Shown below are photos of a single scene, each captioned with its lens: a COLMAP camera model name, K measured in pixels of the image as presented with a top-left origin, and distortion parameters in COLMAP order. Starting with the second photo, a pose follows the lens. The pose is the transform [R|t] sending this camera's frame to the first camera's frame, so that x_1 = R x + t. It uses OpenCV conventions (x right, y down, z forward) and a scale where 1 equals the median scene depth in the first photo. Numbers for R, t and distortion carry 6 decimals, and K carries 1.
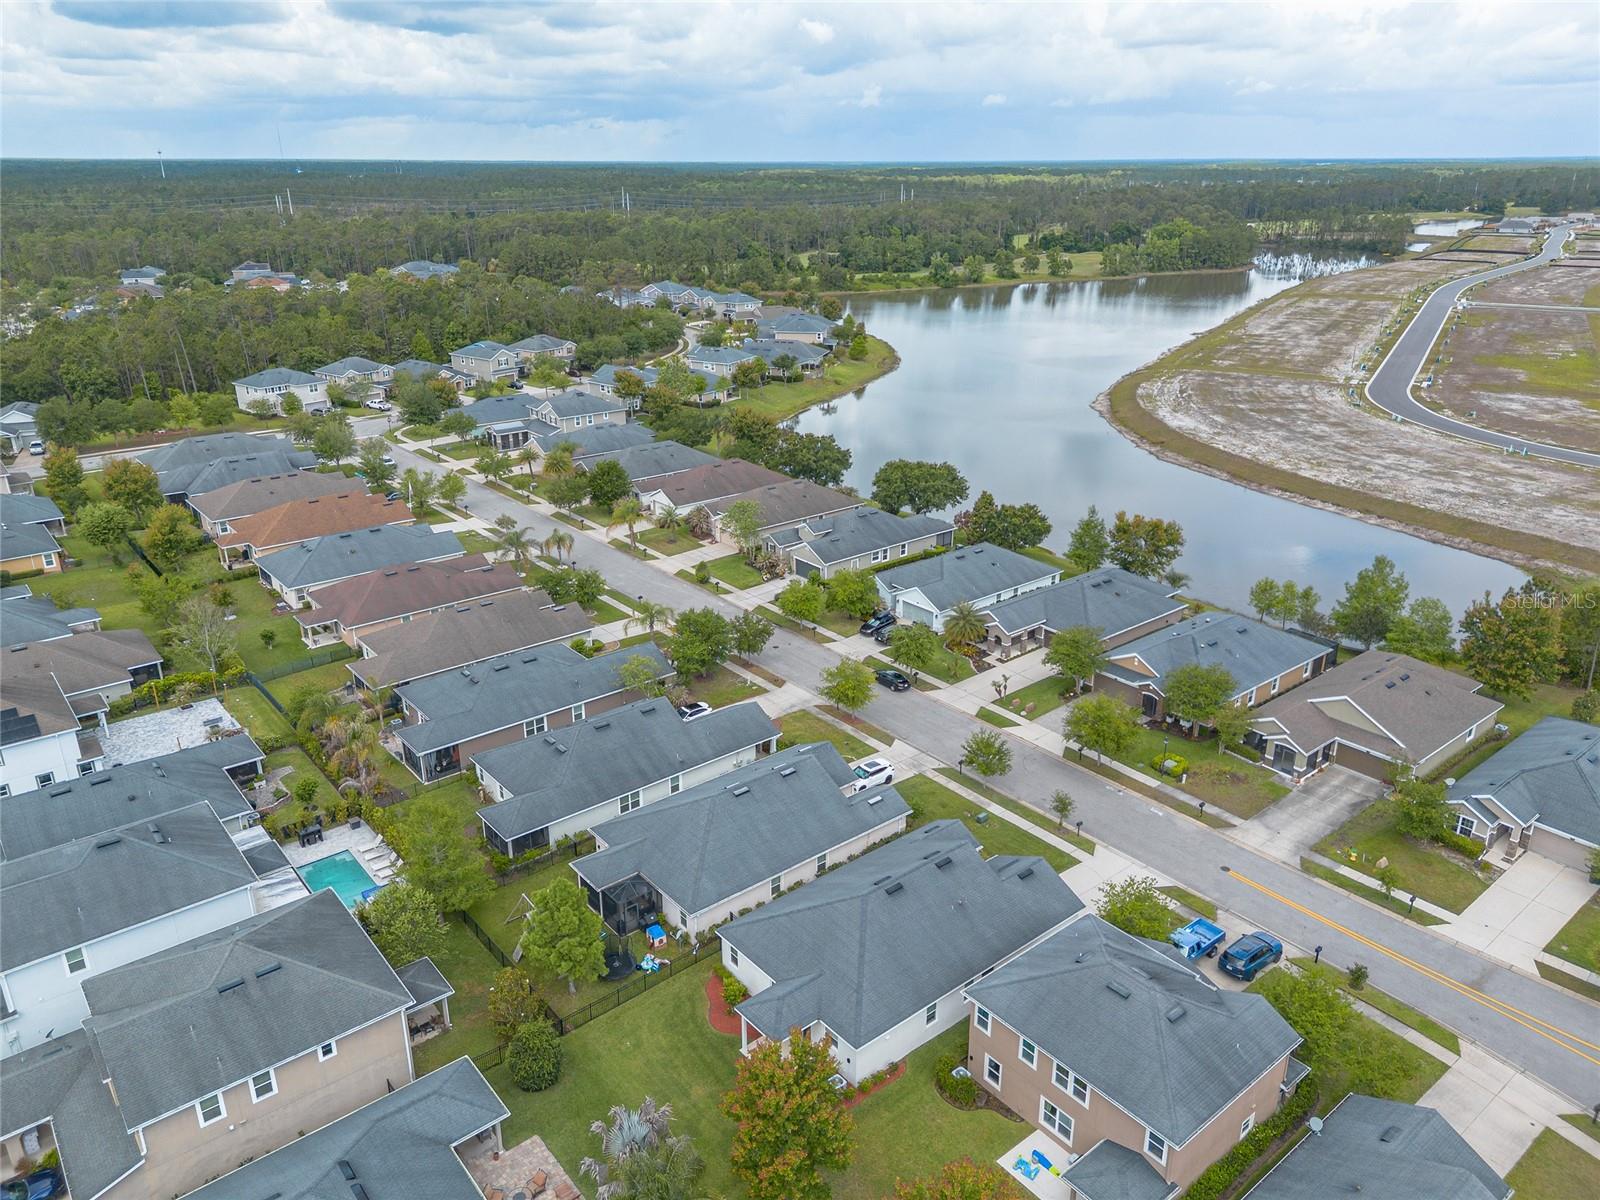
lens RADIAL K [[1132.7, 0, 800.0], [0, 1132.7, 600.0], [0, 0, 1]] dist [0.086206, -0.086309]
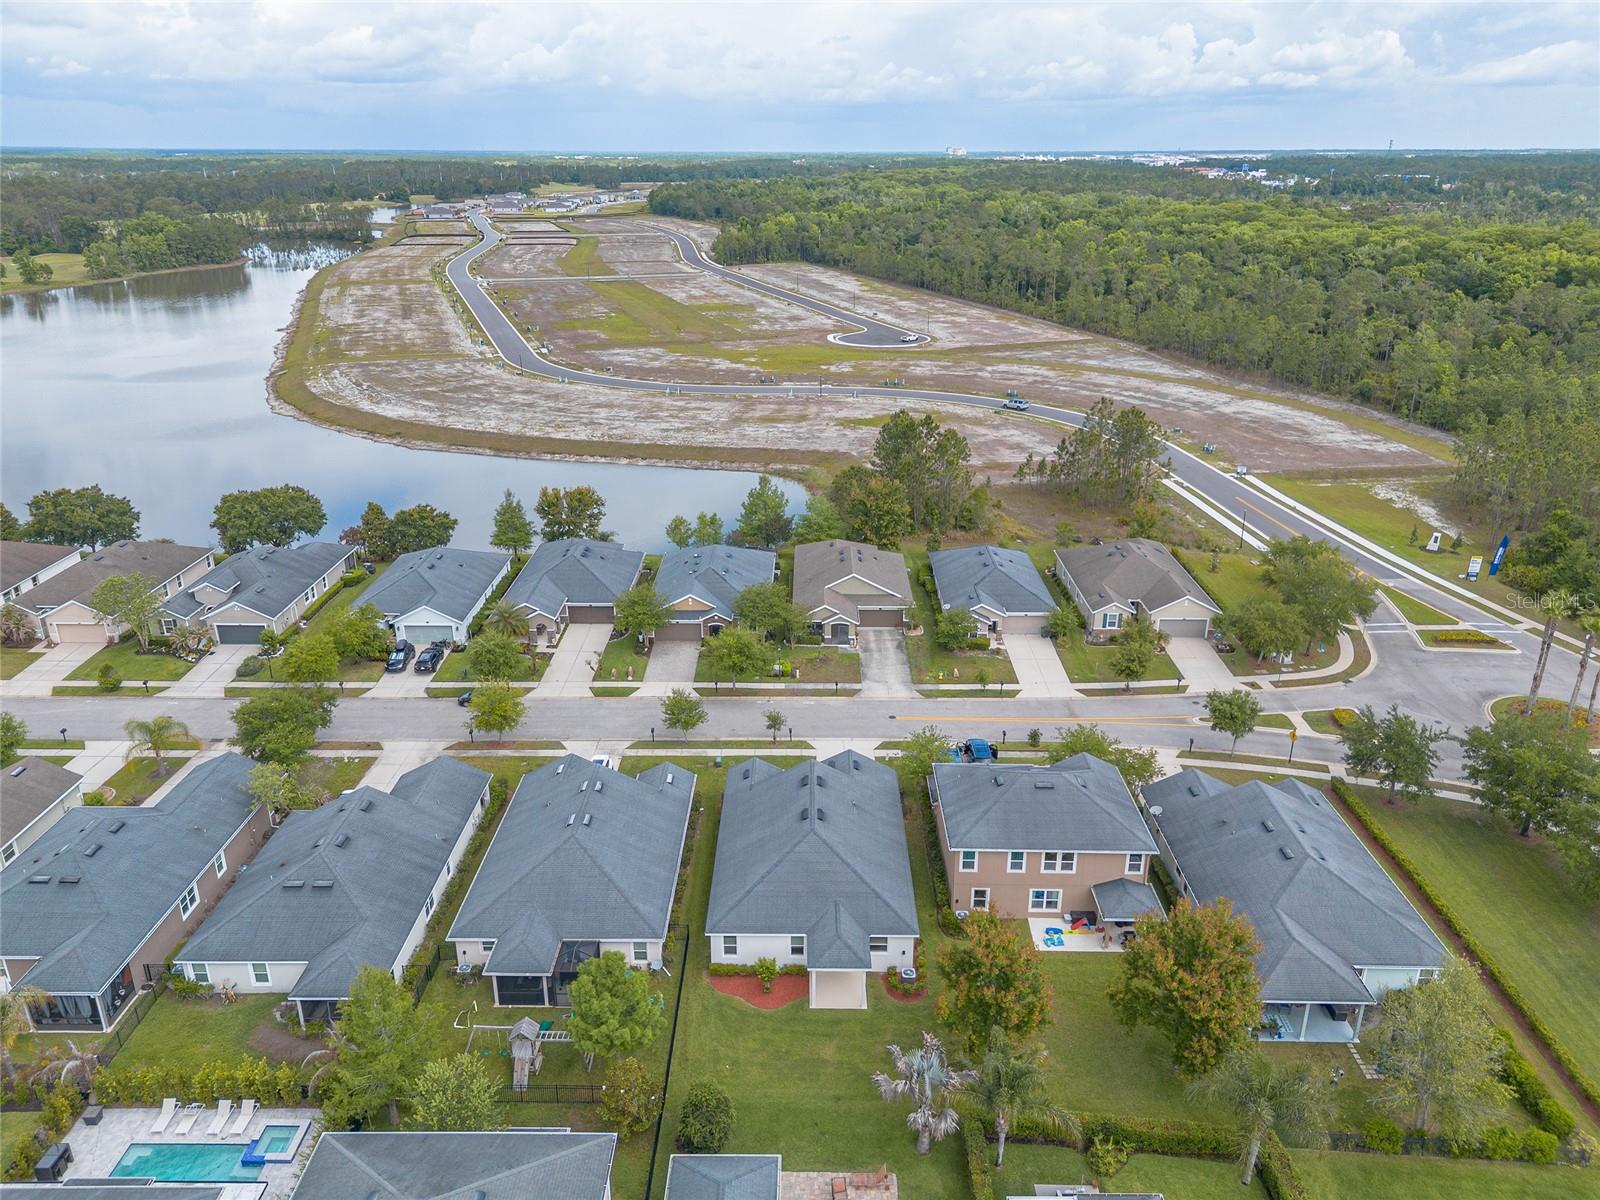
lens RADIAL K [[1132.7, 0, 800.0], [0, 1132.7, 600.0], [0, 0, 1]] dist [0.086206, -0.086309]
pose [[0.643085, -0.279625, 0.712918, -0.357869], [0.274790, 0.953212, 0.126002, -0.048452], [-0.714795, 0.114872, 0.689835, 0.127882]]
